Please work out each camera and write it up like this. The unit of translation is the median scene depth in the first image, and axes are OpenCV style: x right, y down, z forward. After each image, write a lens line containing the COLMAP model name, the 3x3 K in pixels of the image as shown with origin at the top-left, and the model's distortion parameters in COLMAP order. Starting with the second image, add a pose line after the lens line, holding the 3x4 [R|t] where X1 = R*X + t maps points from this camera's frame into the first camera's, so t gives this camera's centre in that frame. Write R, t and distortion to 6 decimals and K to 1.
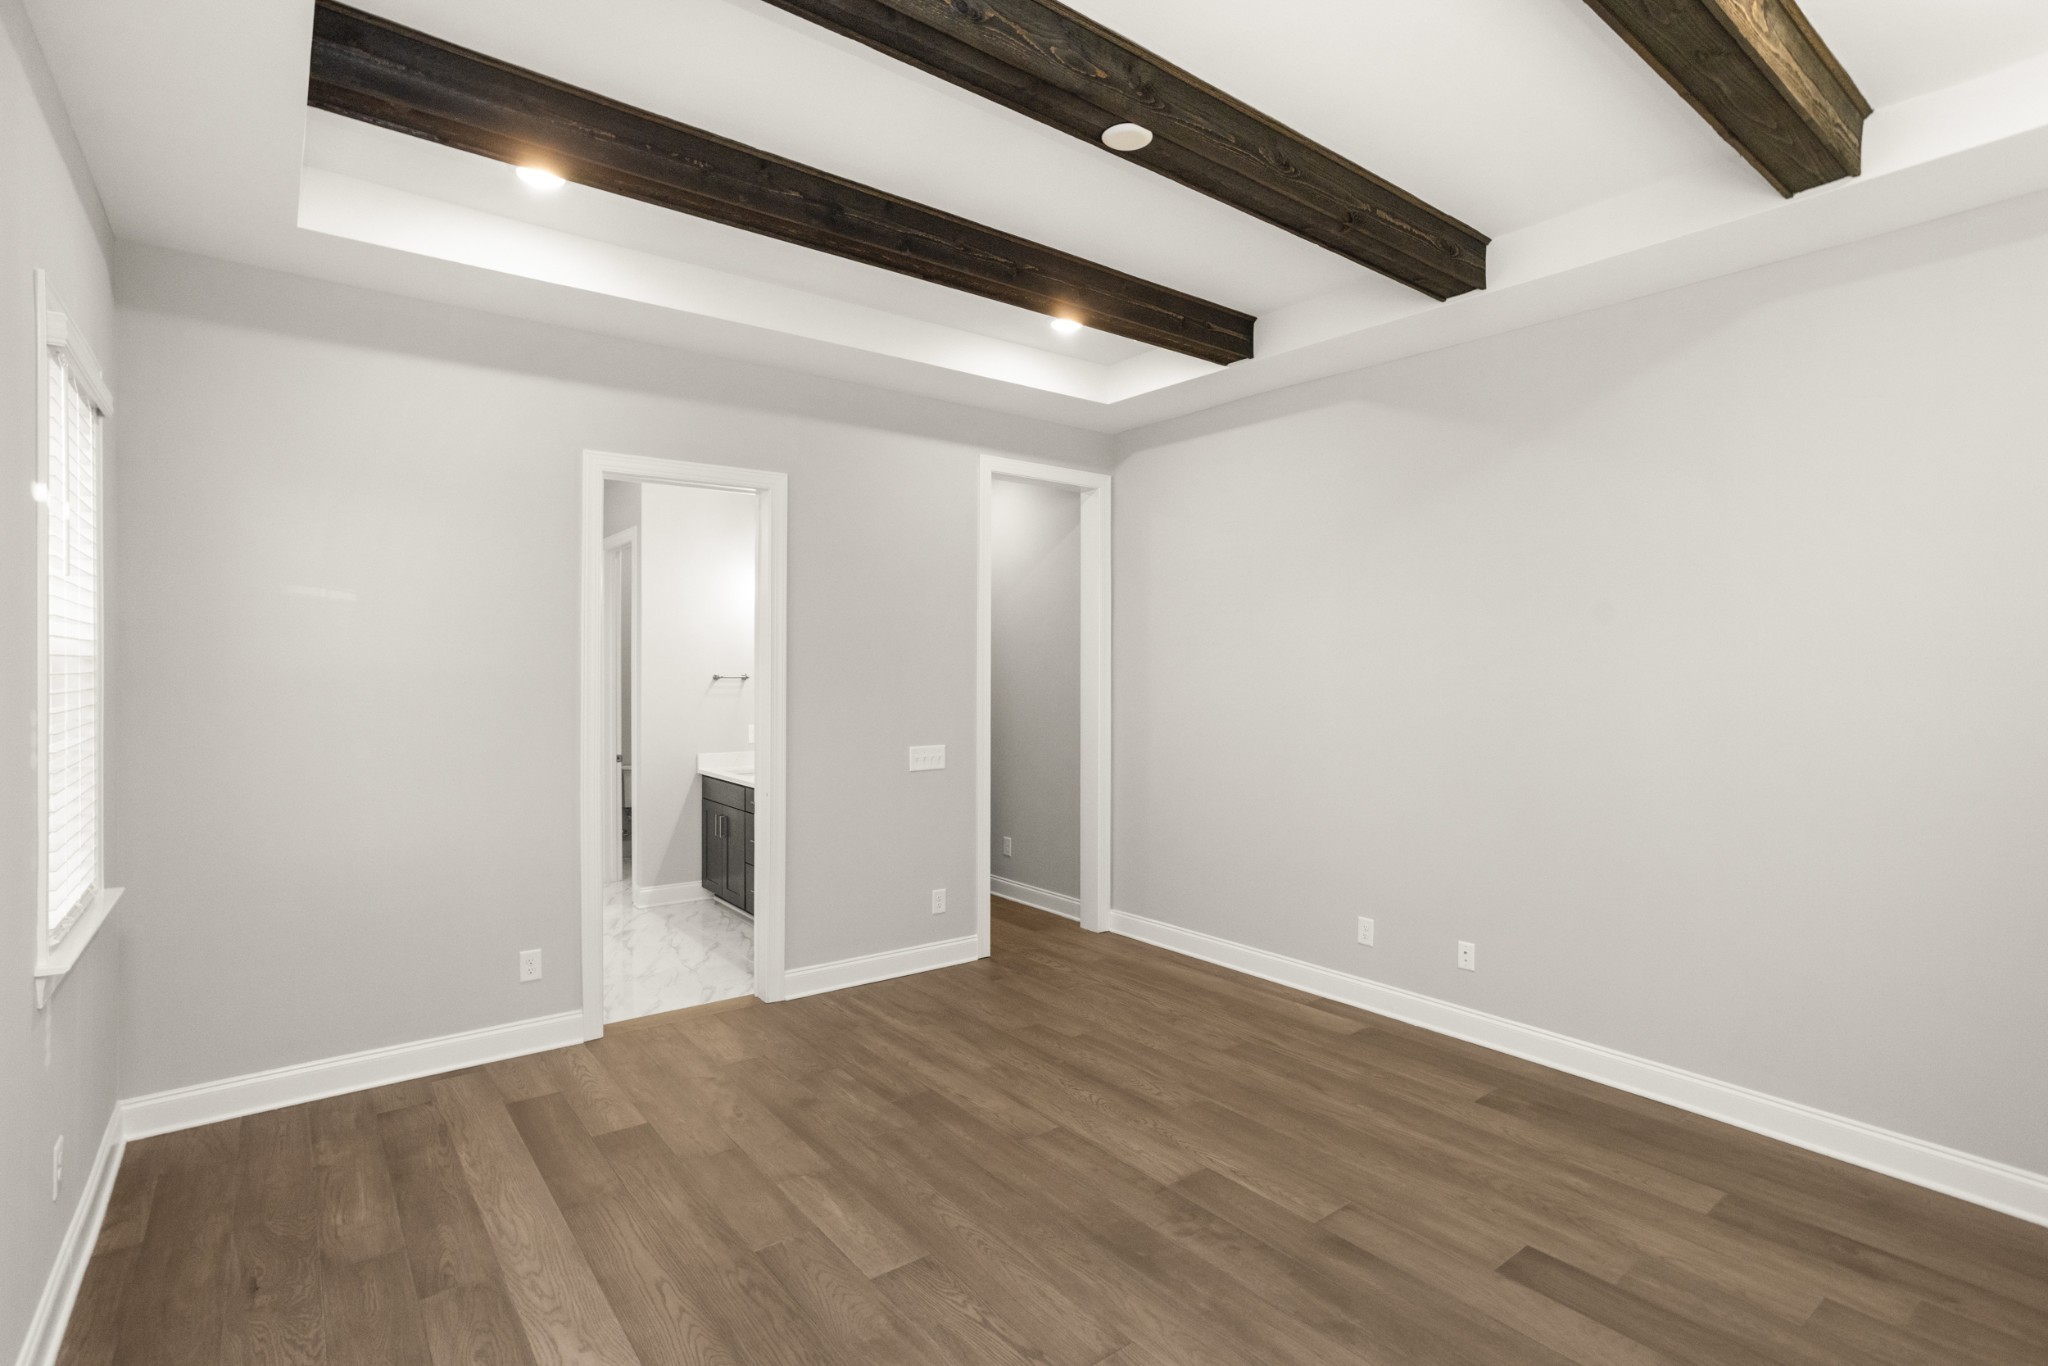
lens RADIAL K [[982.2, 0, 1024.0], [0, 982.2, 683.0], [0, 0, 1]] dist [-0.060390, 0.034574]
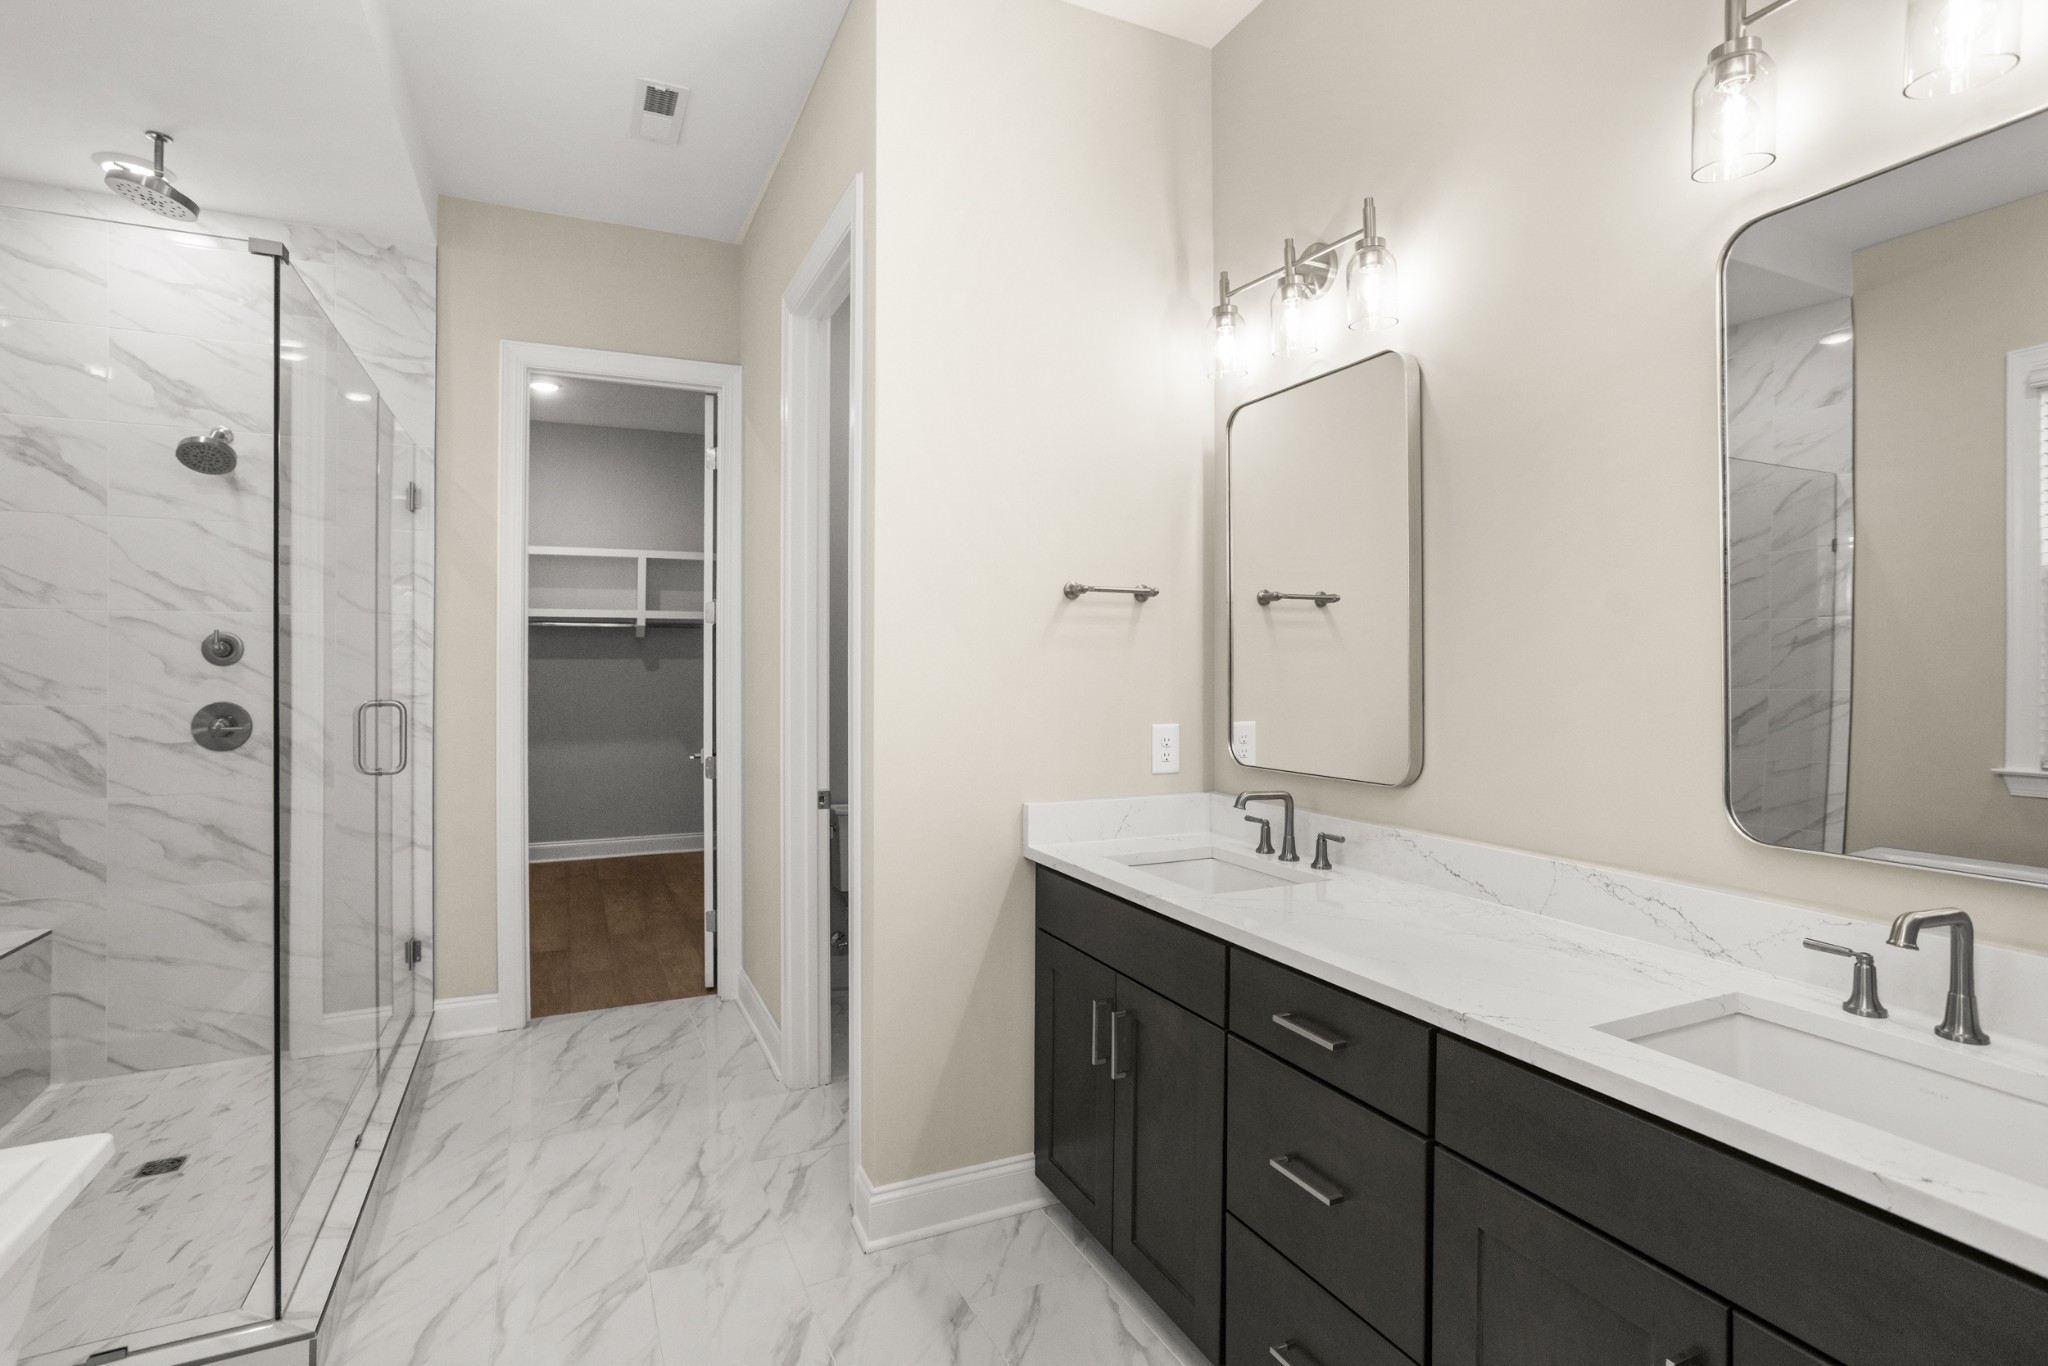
lens RADIAL K [[993.0, 0, 1018.9], [0, 993.0, 671.9], [0, 0, 1]] dist [-0.051034, 0.026798]
pose [[0.977018, 0.003084, -0.213134, -0.255596], [-0.004788, 0.999961, -0.007480, 0.027291], [0.213102, 0.008329, 0.976994, 0.633371]]
